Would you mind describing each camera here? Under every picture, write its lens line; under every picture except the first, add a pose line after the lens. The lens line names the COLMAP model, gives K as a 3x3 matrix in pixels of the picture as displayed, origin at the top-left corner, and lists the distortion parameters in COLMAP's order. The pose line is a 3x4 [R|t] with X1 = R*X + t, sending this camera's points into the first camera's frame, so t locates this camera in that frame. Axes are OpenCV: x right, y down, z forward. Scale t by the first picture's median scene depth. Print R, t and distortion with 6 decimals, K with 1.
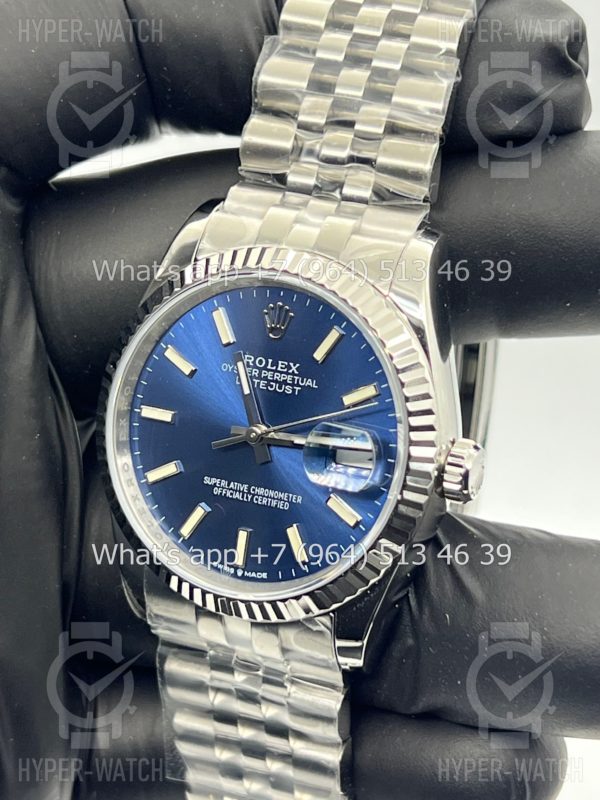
lens RADIAL K [[1852.8, 0, 299.4], [0, 1852.8, 384.7], [0, 0, 1]] dist [0.148932, 0.000000]
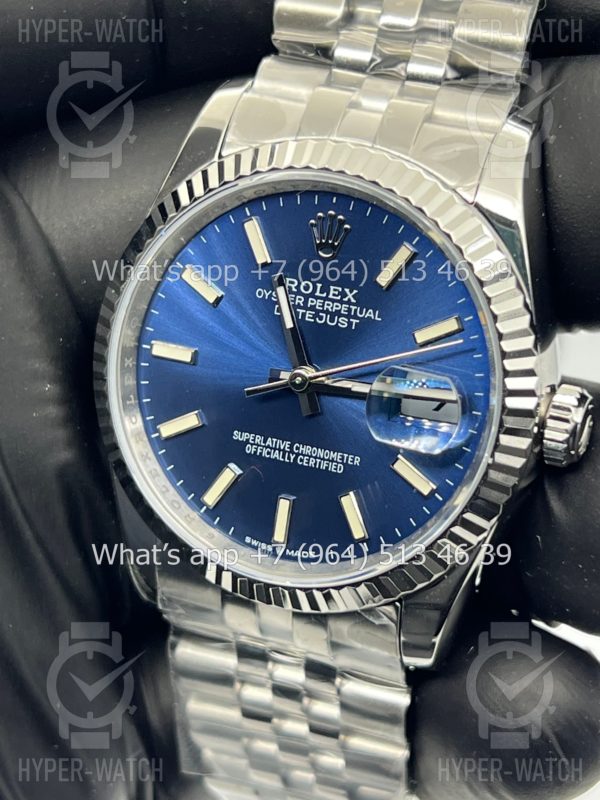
lens RADIAL K [[1852.8, 0, 300.1], [0, 1852.8, 405.4], [0, 0, 1]] dist [0.148932, 0.000000]
pose [[0.998608, -0.006181, 0.052374, -0.065295], [0.002055, 0.996915, 0.078462, -0.023944], [-0.052698, -0.078245, 0.995540, 0.210513]]
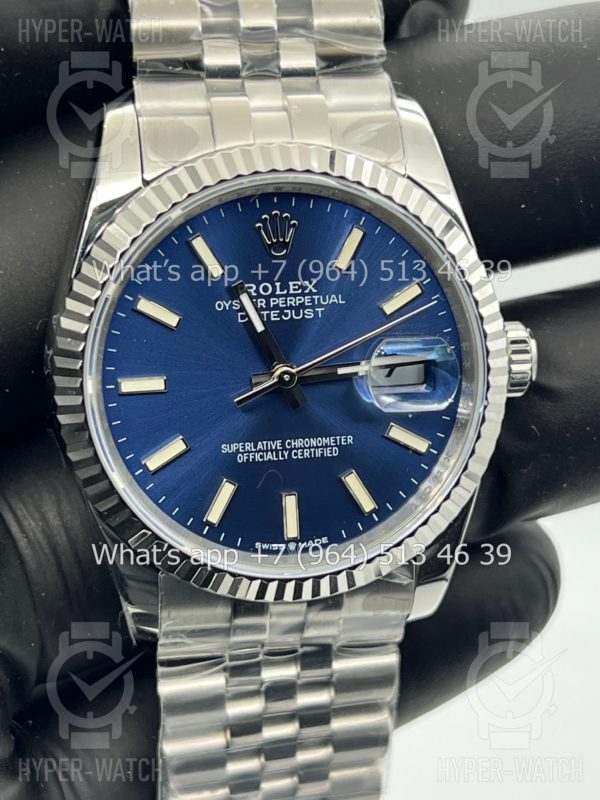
lens RADIAL K [[1852.8, 0, 276.1], [0, 1852.8, 417.5], [0, 0, 1]] dist [0.148932, 0.000000]
pose [[0.826838, -0.250694, 0.503480, -0.438200], [0.213719, 0.968066, 0.131042, -0.062795], [-0.520253, -0.000748, 0.854012, 0.306995]]
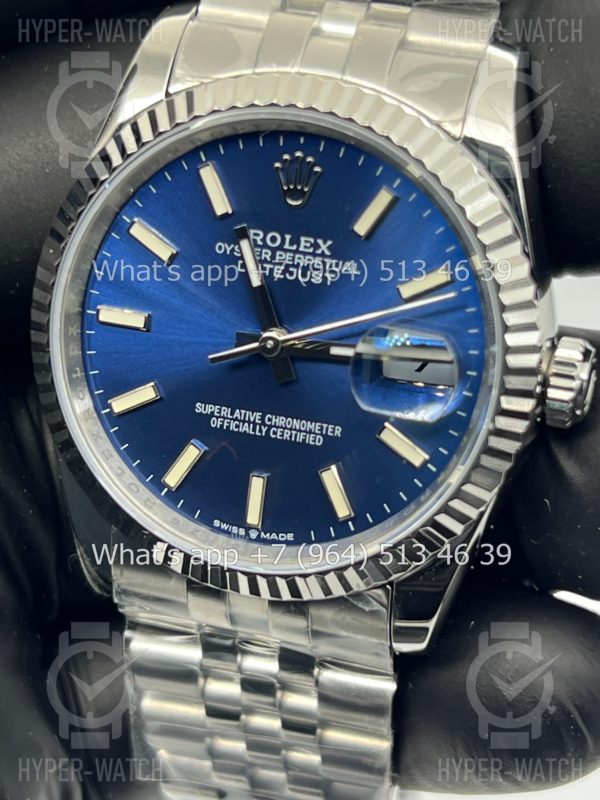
lens RADIAL K [[1852.8, 0, 301.1], [0, 1852.8, 402.5], [0, 0, 1]] dist [0.148932, 0.000000]
pose [[0.989370, -0.050732, 0.136284, -0.109754], [0.035668, 0.993204, 0.110786, -0.028310], [-0.140978, -0.104747, 0.984456, 0.298389]]
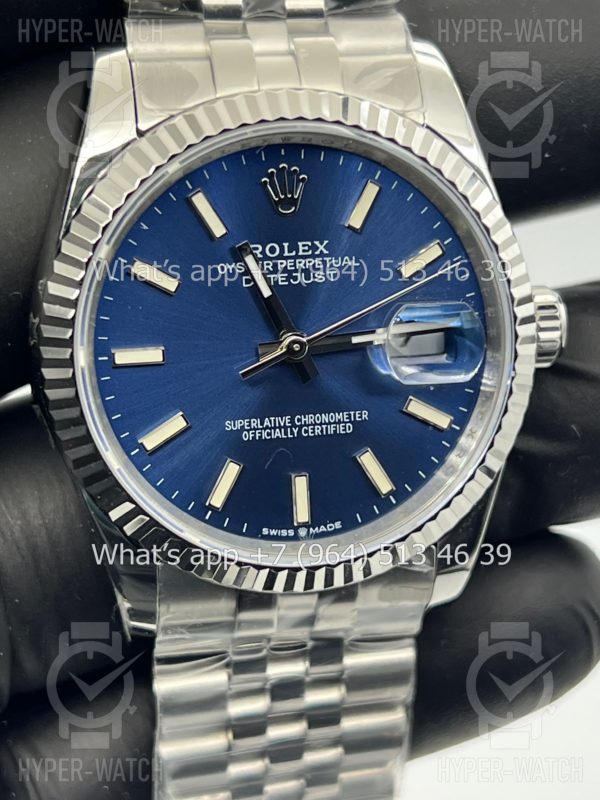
lens RADIAL K [[1852.8, 0, 277.4], [0, 1852.8, 418.8], [0, 0, 1]] dist [0.148932, 0.000000]
pose [[0.815145, -0.260476, 0.517388, -0.418364], [0.217613, 0.965471, 0.143212, -0.052591], [-0.536827, -0.004149, 0.843682, 0.376260]]
